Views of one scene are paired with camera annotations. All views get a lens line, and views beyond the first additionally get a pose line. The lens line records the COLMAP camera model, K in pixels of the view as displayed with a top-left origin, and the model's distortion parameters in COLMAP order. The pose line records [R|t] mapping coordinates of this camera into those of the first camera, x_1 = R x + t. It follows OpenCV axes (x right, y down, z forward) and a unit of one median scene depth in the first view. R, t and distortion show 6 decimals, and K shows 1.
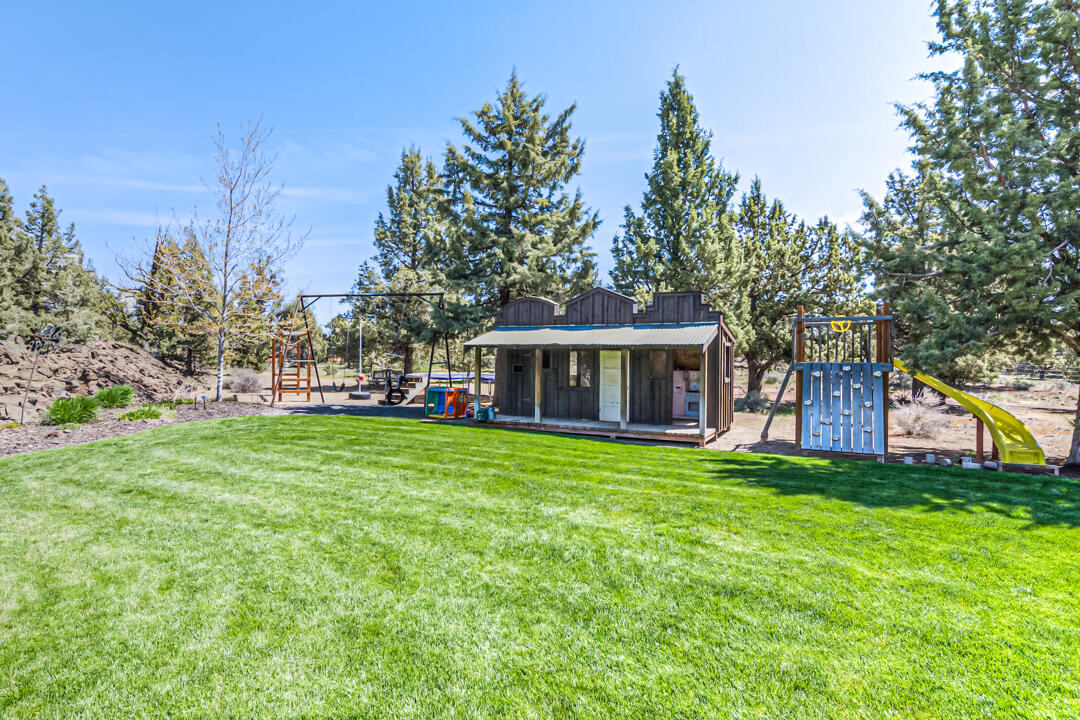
lens RADIAL K [[569.2, 0, 540.6], [0, 569.2, 353.5], [0, 0, 1]] dist [-0.002491, 0.001358]
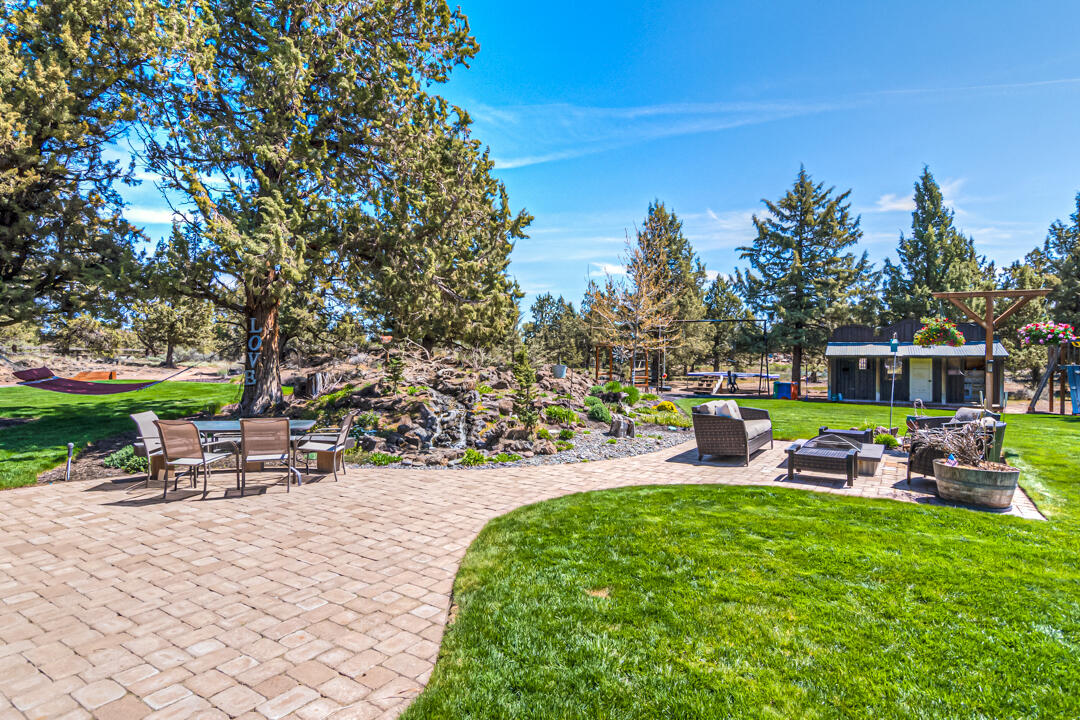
lens RADIAL K [[569.2, 0, 540.6], [0, 569.2, 362.3], [0, 0, 1]] dist [-0.002491, 0.001358]
pose [[0.998941, -0.010789, -0.044736, -0.690353], [0.011504, 0.999810, 0.015759, -0.024068], [0.044557, -0.016257, 0.998875, -0.525497]]
